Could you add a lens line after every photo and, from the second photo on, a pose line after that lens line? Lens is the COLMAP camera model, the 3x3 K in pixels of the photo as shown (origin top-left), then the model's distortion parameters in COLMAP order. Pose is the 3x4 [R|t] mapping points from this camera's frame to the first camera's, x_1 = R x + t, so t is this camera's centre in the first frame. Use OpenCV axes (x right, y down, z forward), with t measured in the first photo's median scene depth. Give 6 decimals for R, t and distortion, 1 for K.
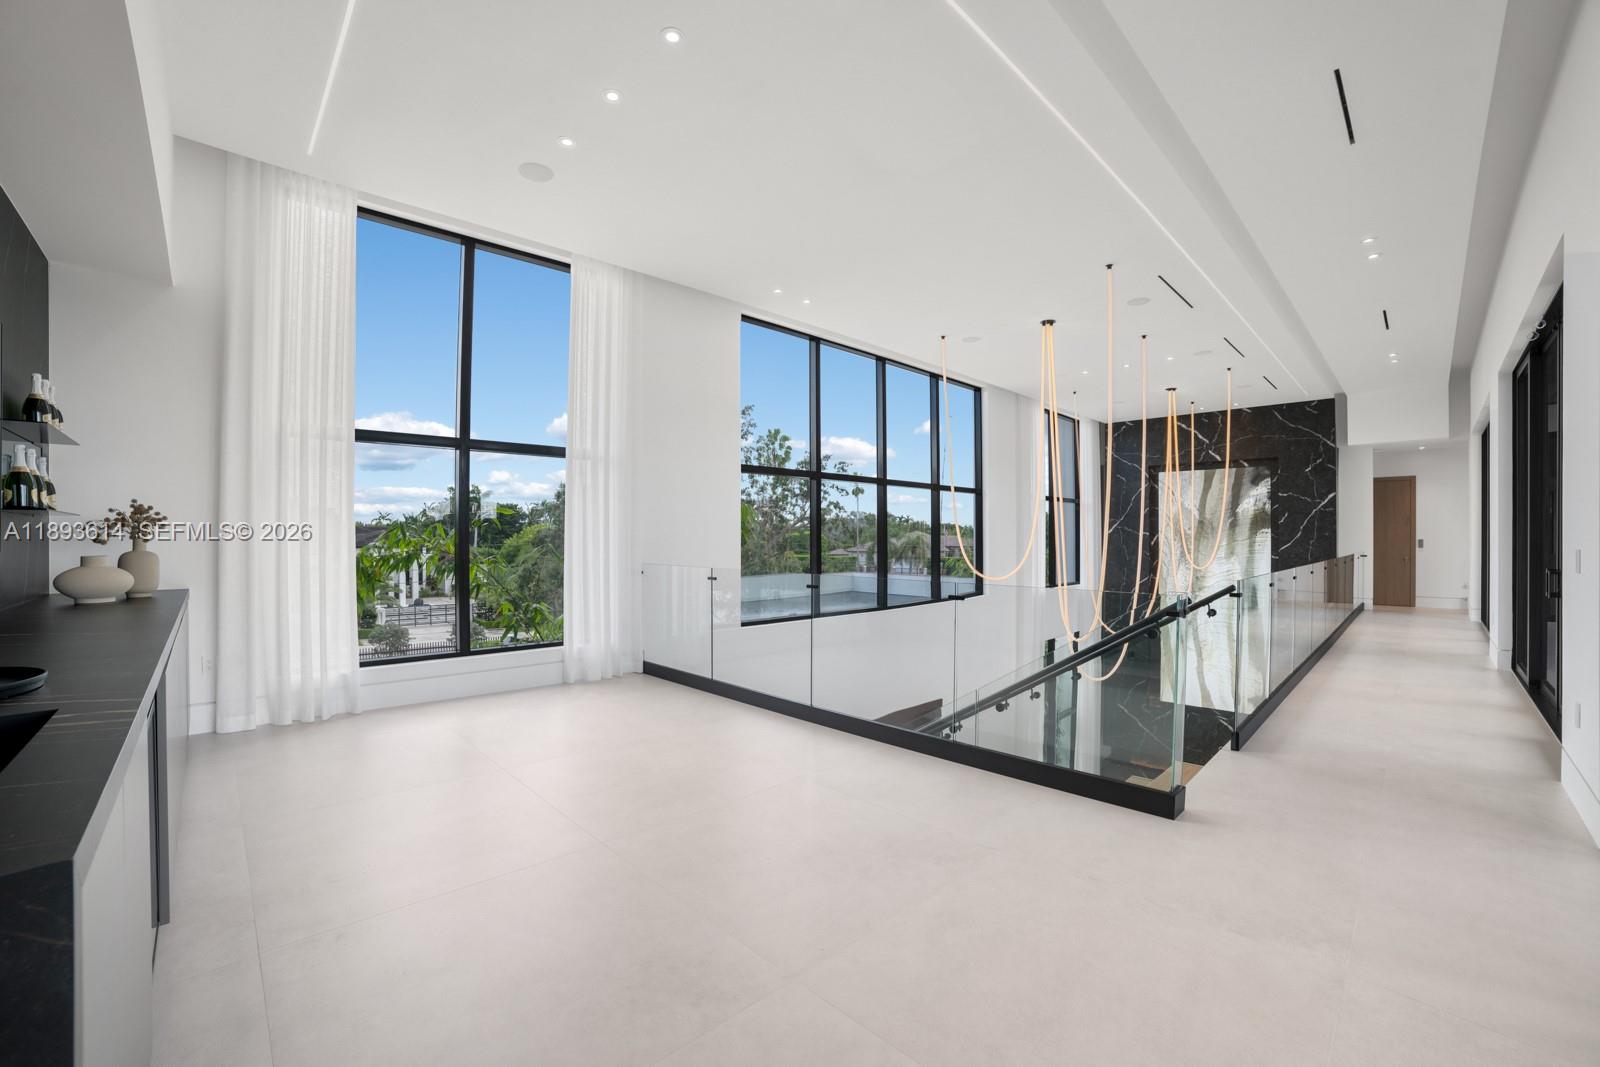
lens RADIAL K [[643.7, 0, 787.1], [0, 643.7, 526.4], [0, 0, 1]] dist [-0.108962, 0.034266]
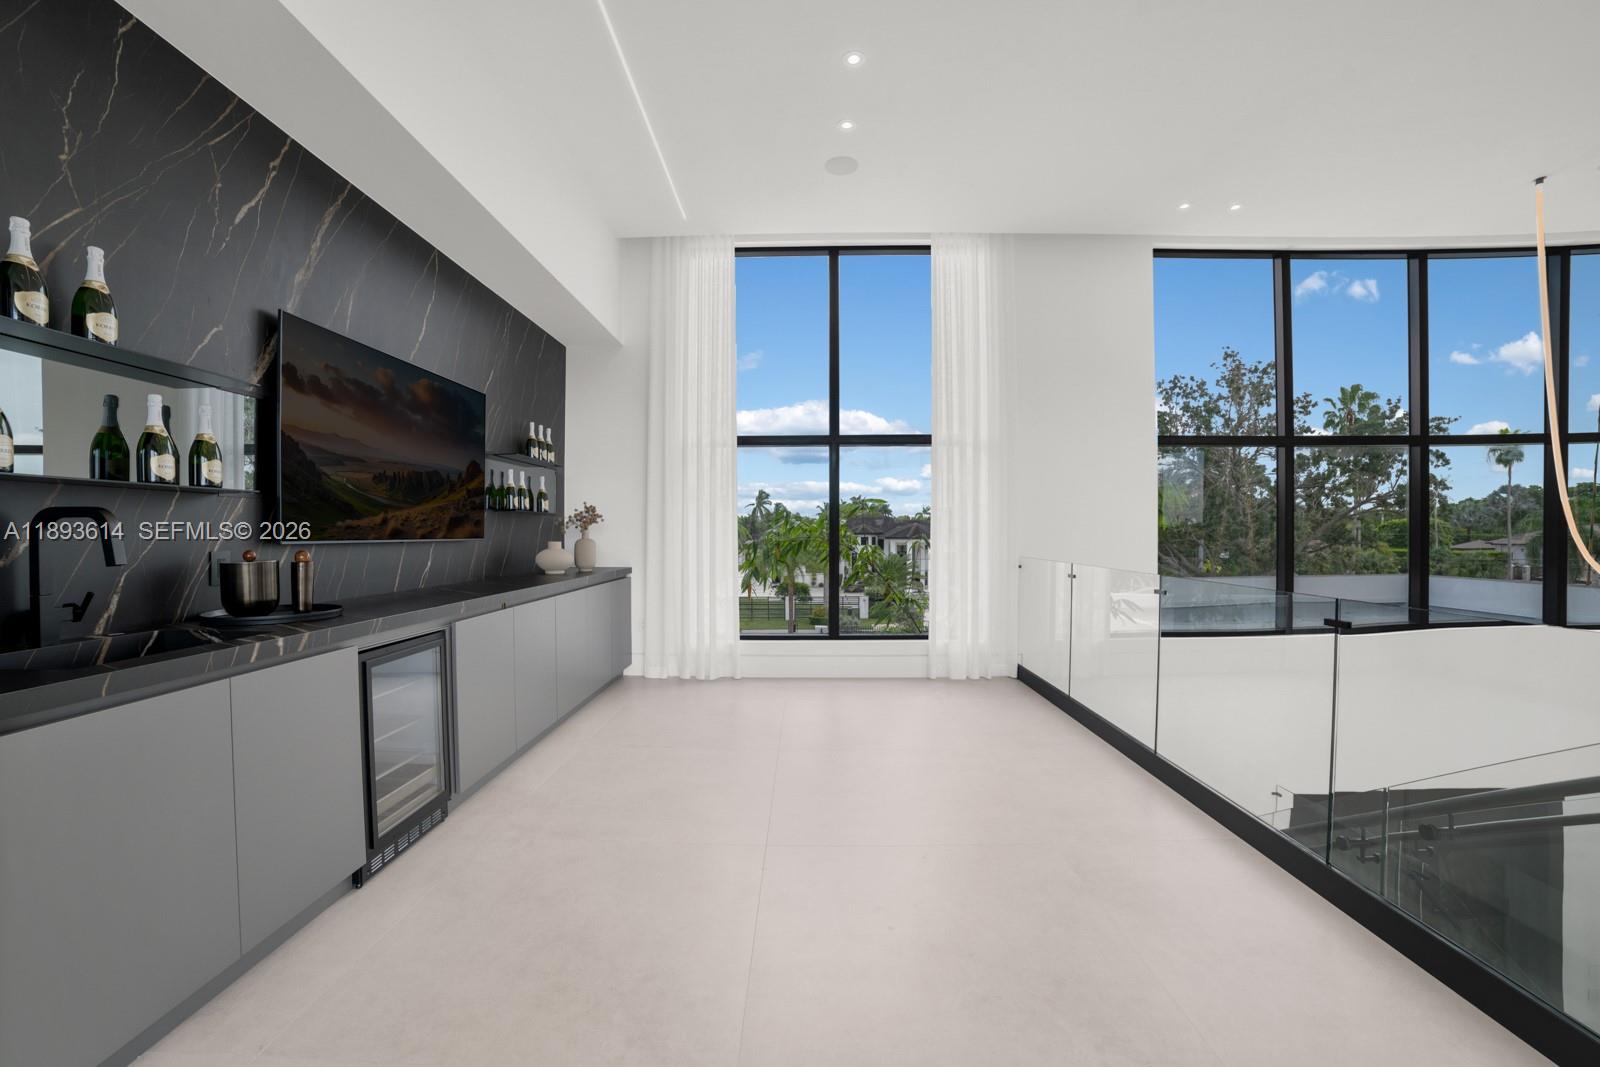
lens RADIAL K [[643.7, 0, 787.1], [0, 643.7, 526.4], [0, 0, 1]] dist [-0.108962, 0.034266]
pose [[0.709915, -0.007462, -0.704248, 0.177099], [0.018151, 0.999806, 0.007704, 0.003798], [0.704054, -0.018252, 0.709912, 0.148007]]
